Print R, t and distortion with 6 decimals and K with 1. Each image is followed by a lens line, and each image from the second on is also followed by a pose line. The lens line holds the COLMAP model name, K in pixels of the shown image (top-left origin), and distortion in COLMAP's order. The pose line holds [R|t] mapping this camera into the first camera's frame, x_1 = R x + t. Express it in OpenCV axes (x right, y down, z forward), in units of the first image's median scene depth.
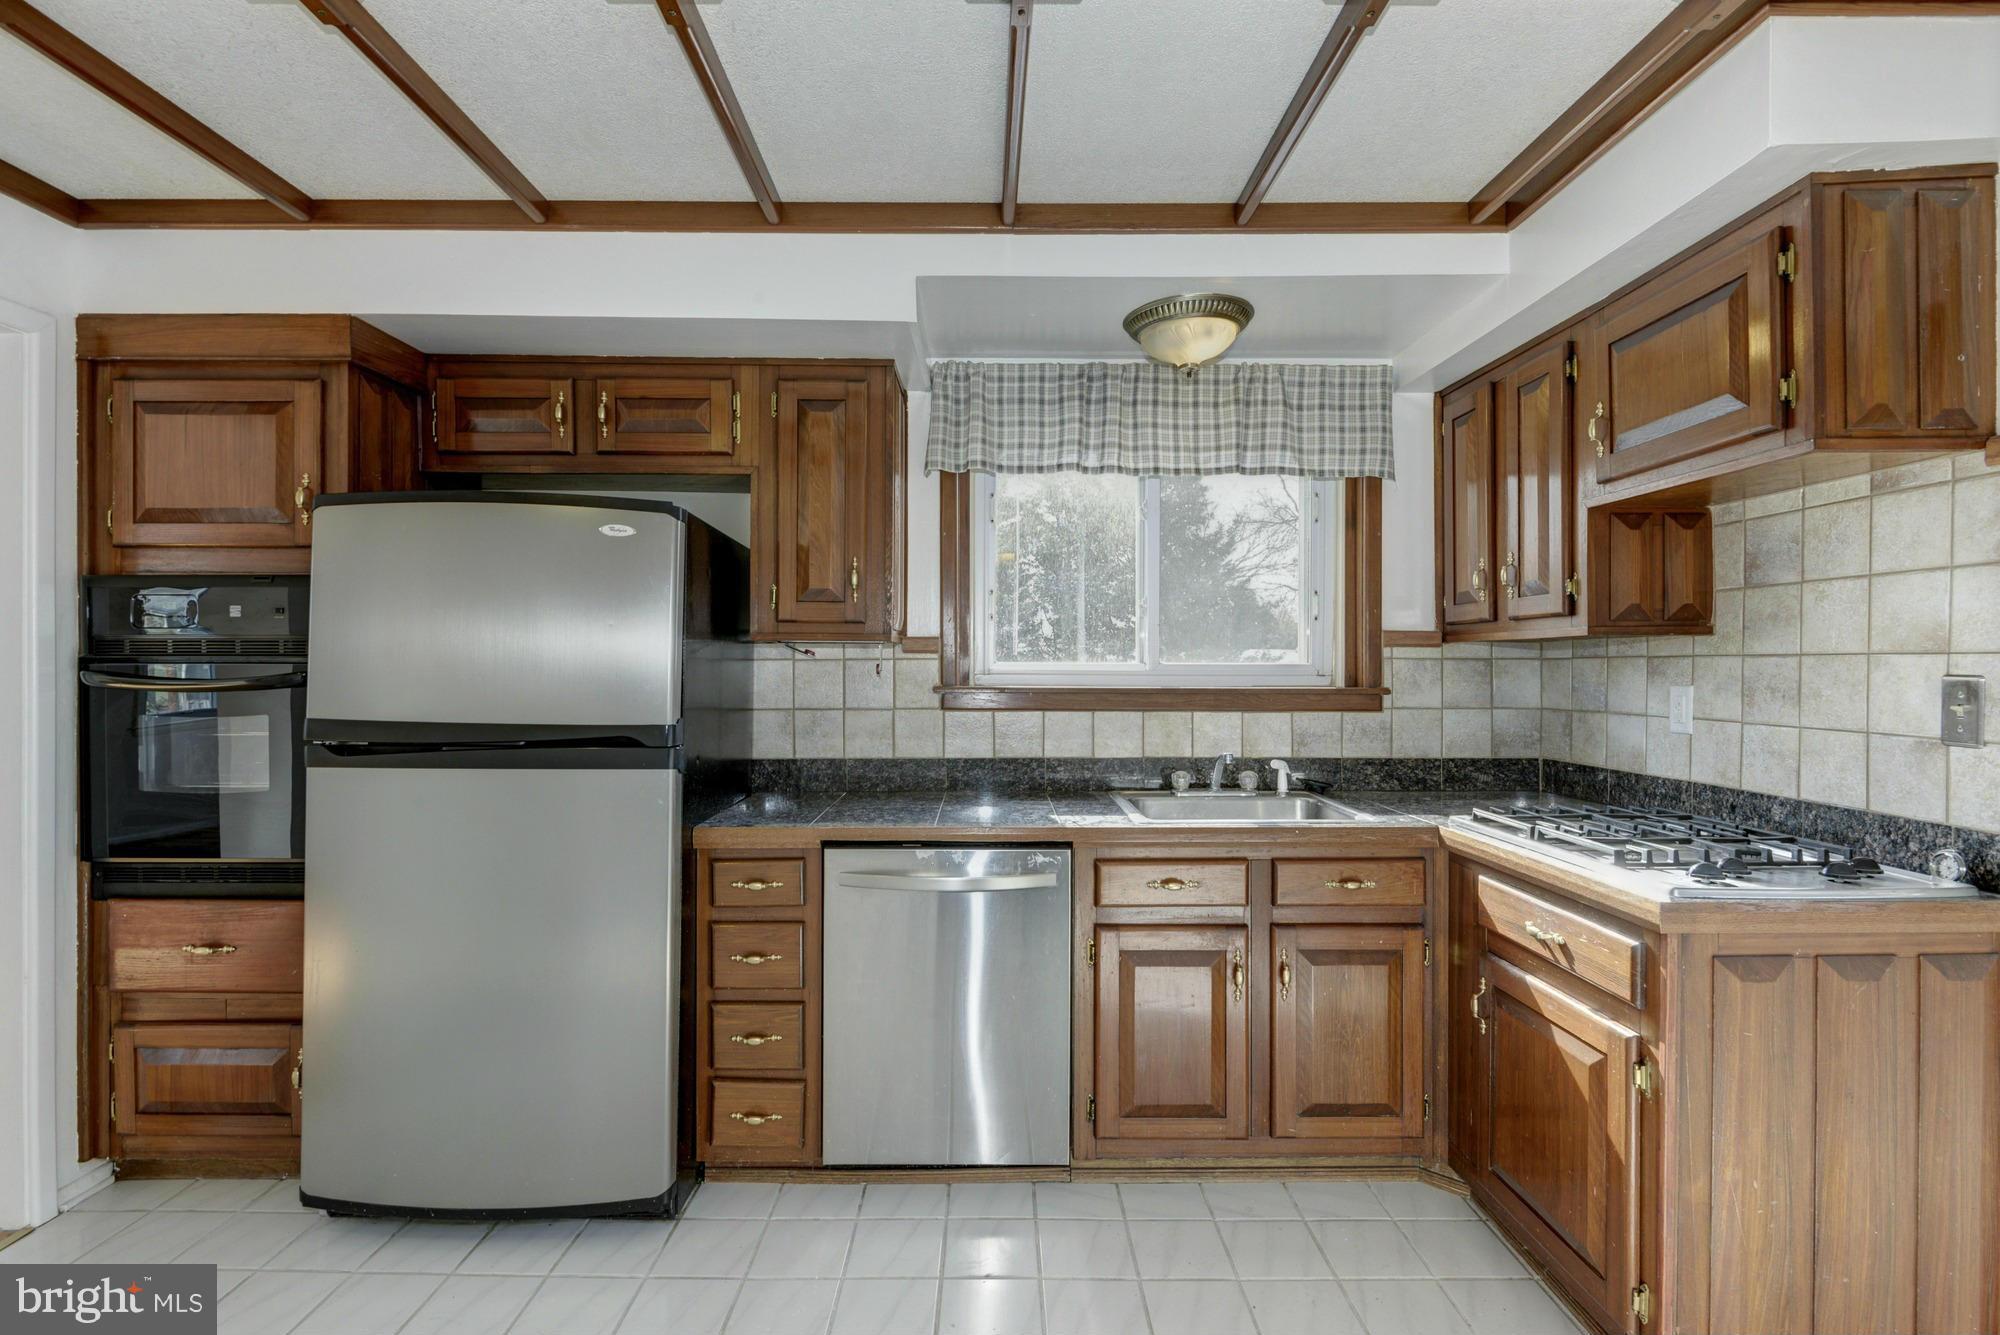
lens RADIAL K [[928.2, 0, 1088.4], [0, 928.2, 668.8], [0, 0, 1]] dist [-0.000992, -0.002935]
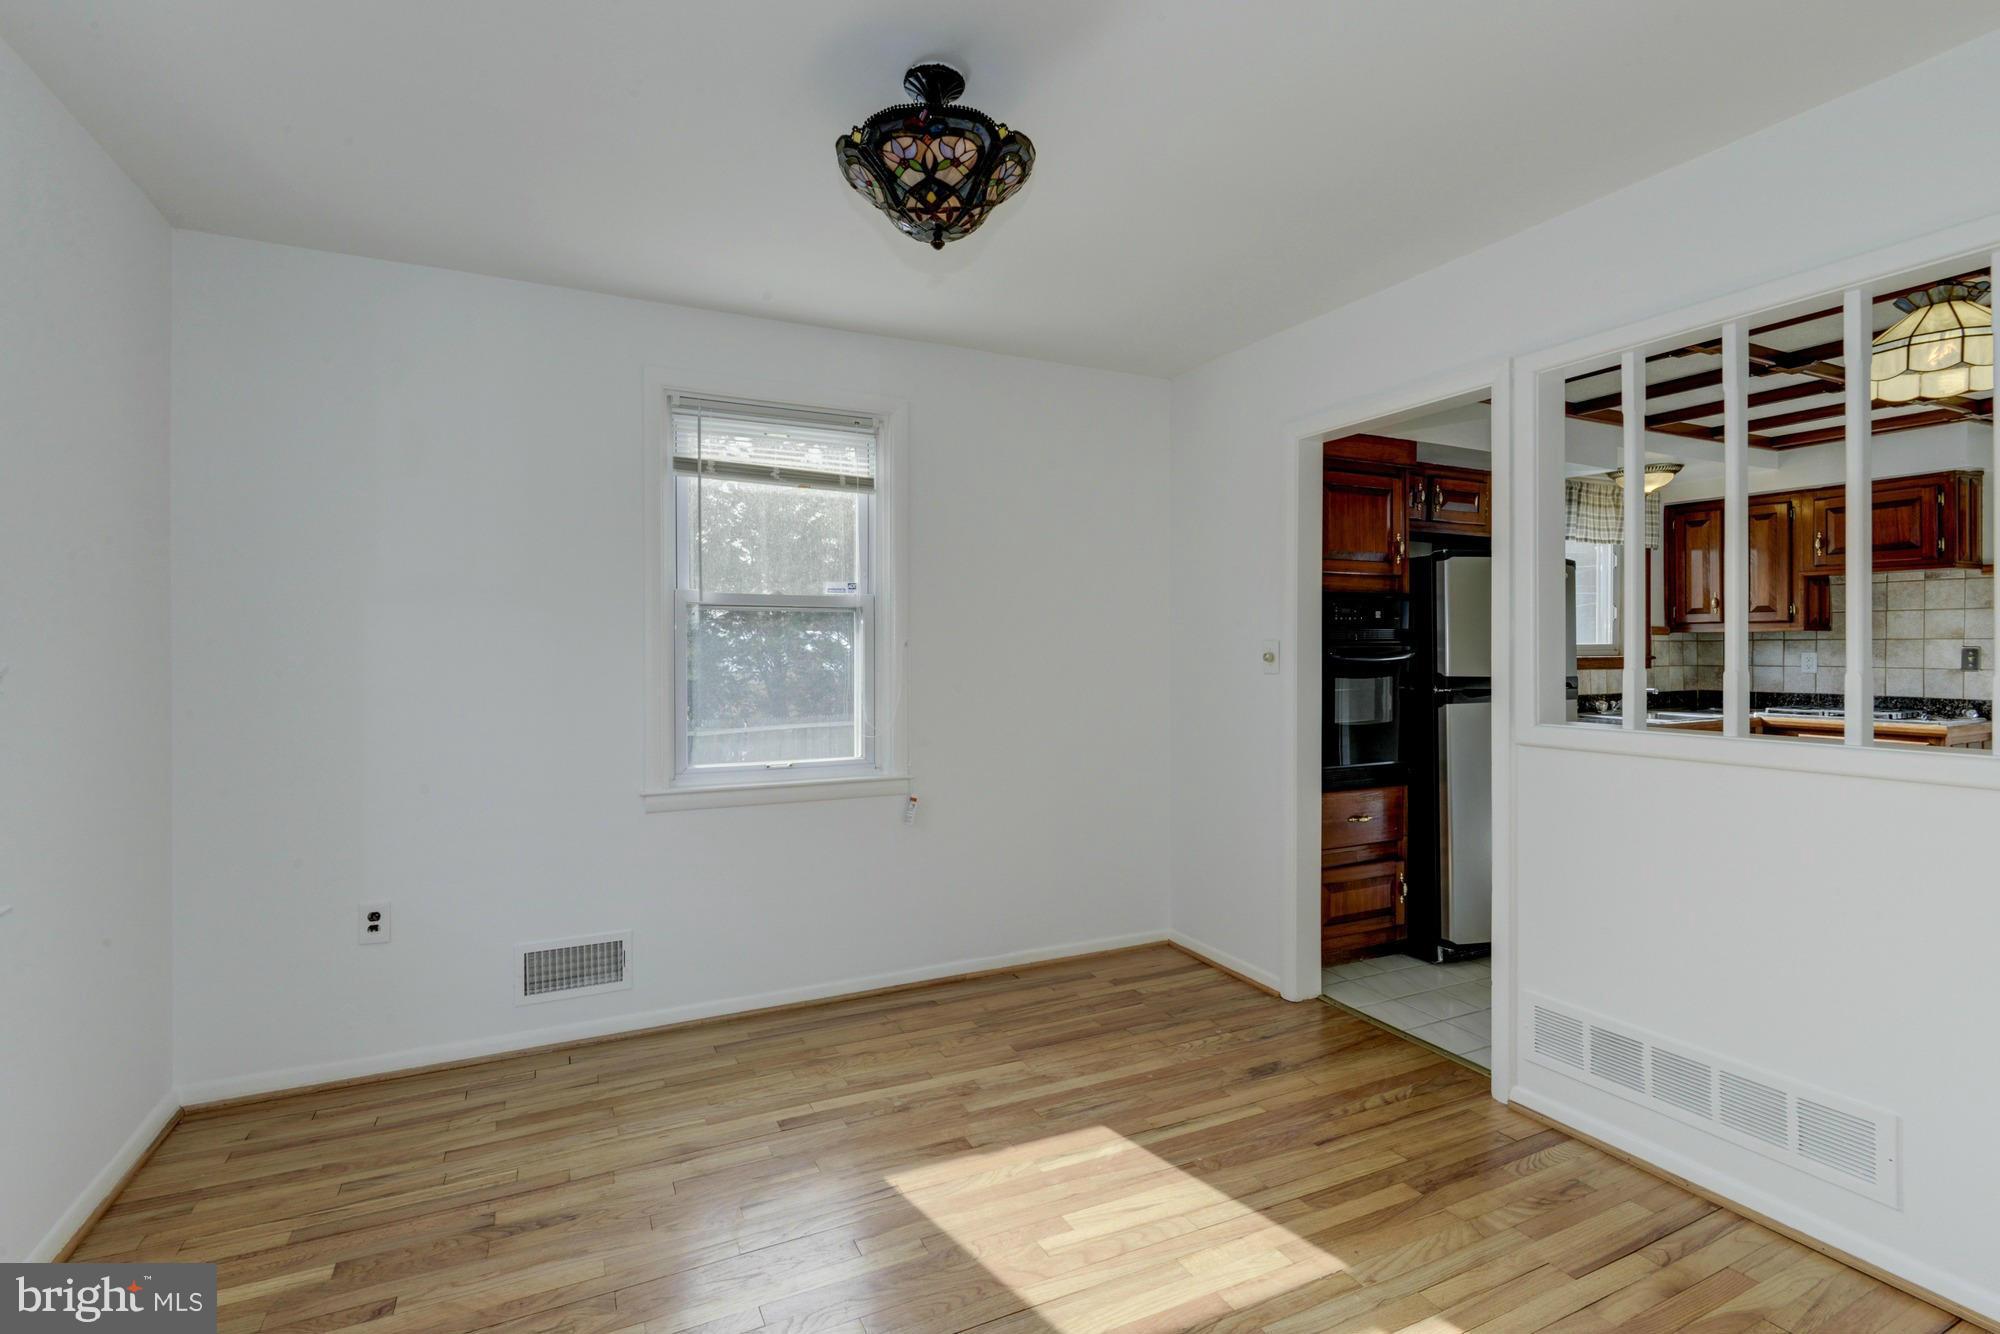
lens RADIAL K [[928.2, 0, 999.9], [0, 928.2, 652.0], [0, 0, 1]] dist [-0.000992, -0.002935]
pose [[0.893316, -0.008451, 0.449349, -2.079968], [0.007225, 0.999964, 0.004443, -0.007352], [-0.449370, -0.000722, 0.893345, -0.146223]]
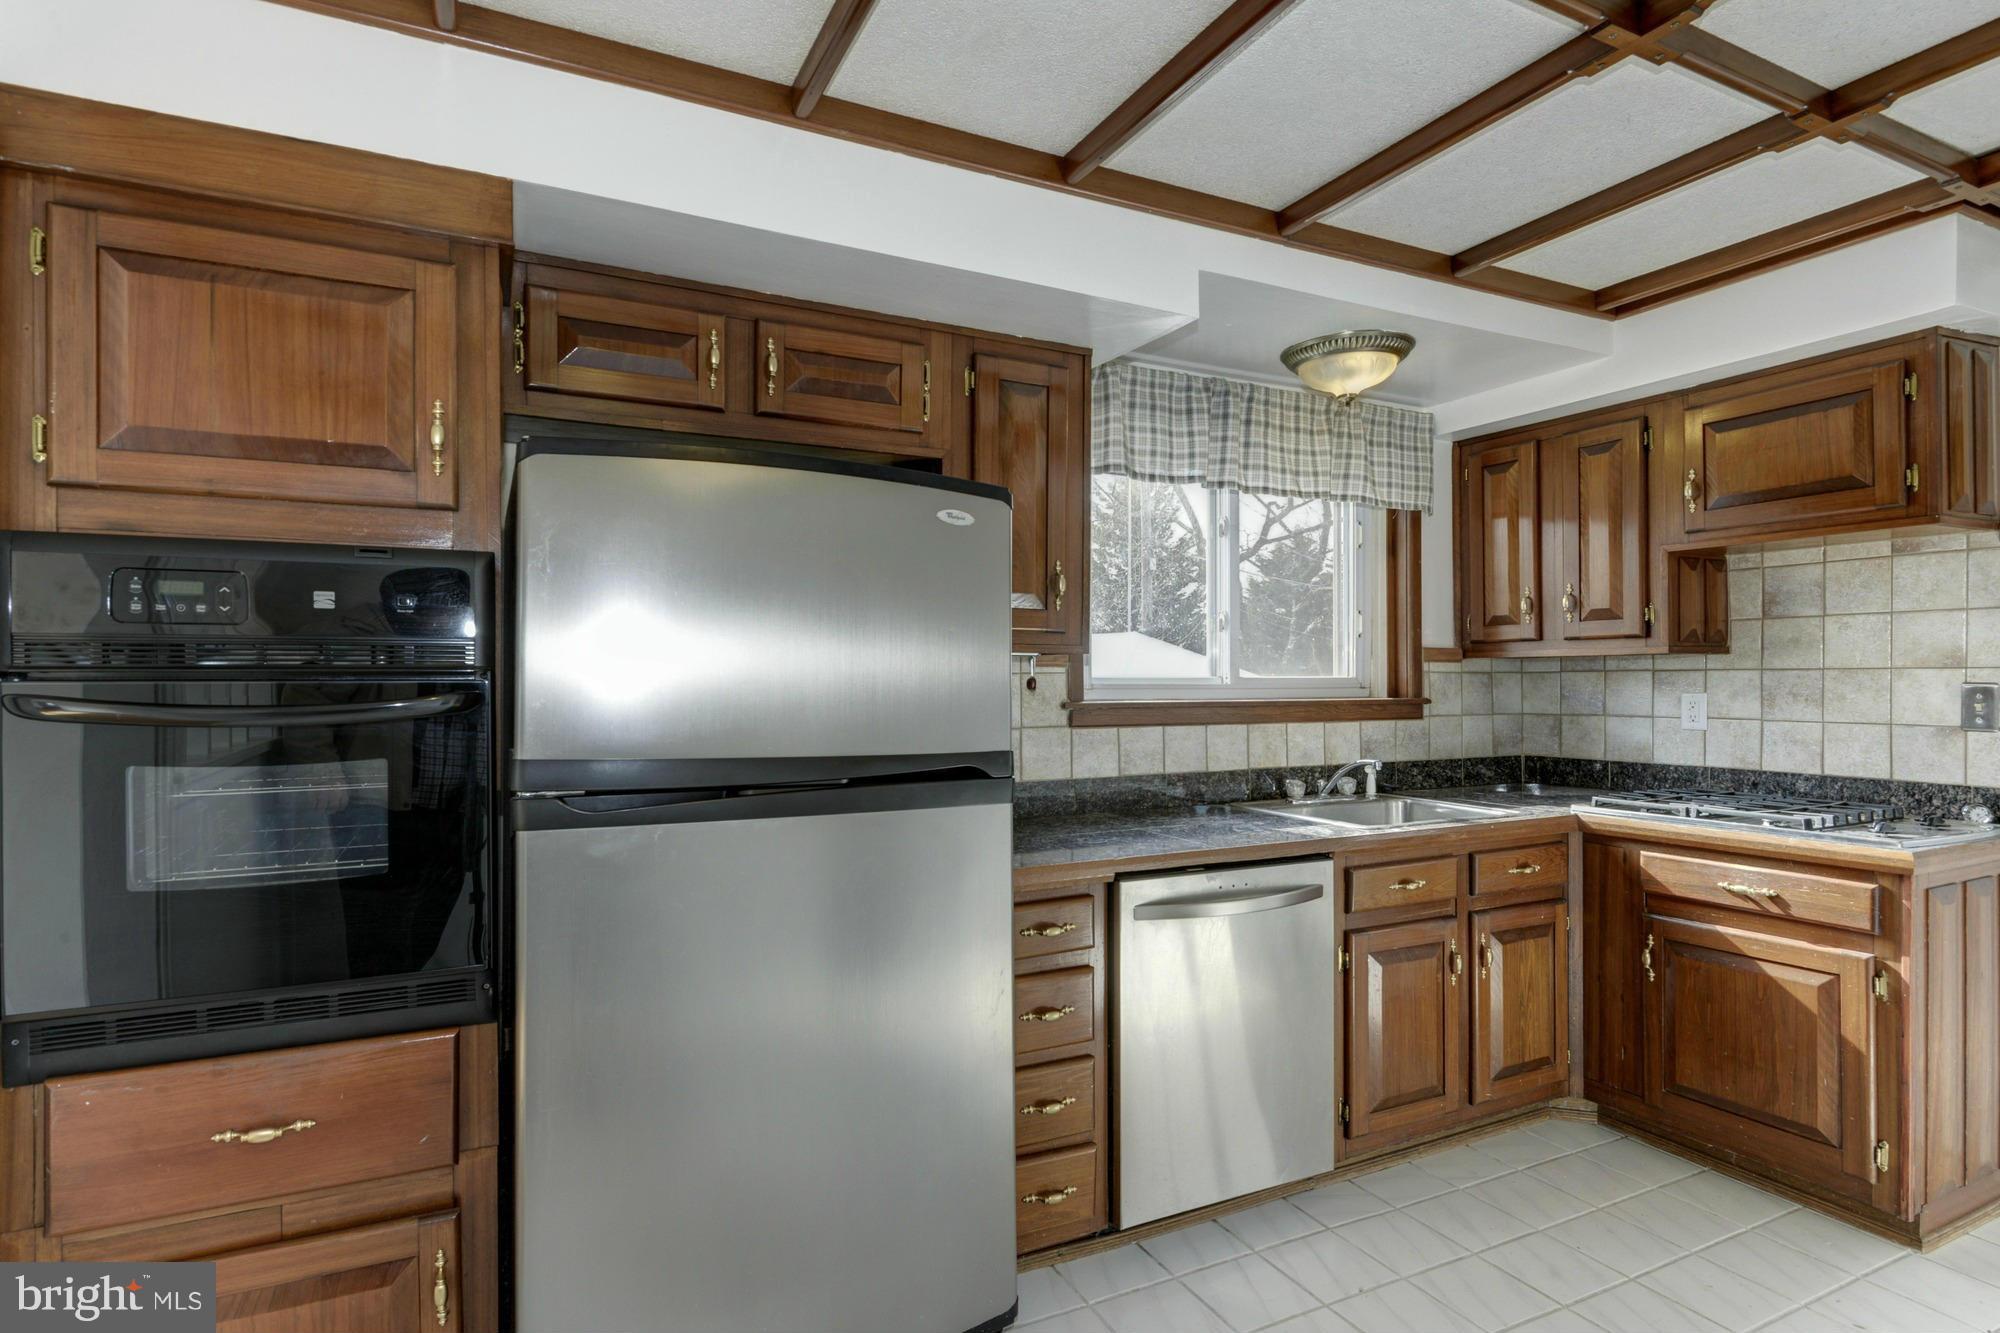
lens RADIAL K [[950.3, 0, 998.6], [0, 950.3, 677.7], [0, 0, 1]] dist [-0.000144, -0.003216]
pose [[0.909087, -0.002875, 0.416597, -0.744366], [0.005437, 0.999973, -0.004964, -0.001431], [-0.416572, 0.006777, 0.909078, 0.192287]]
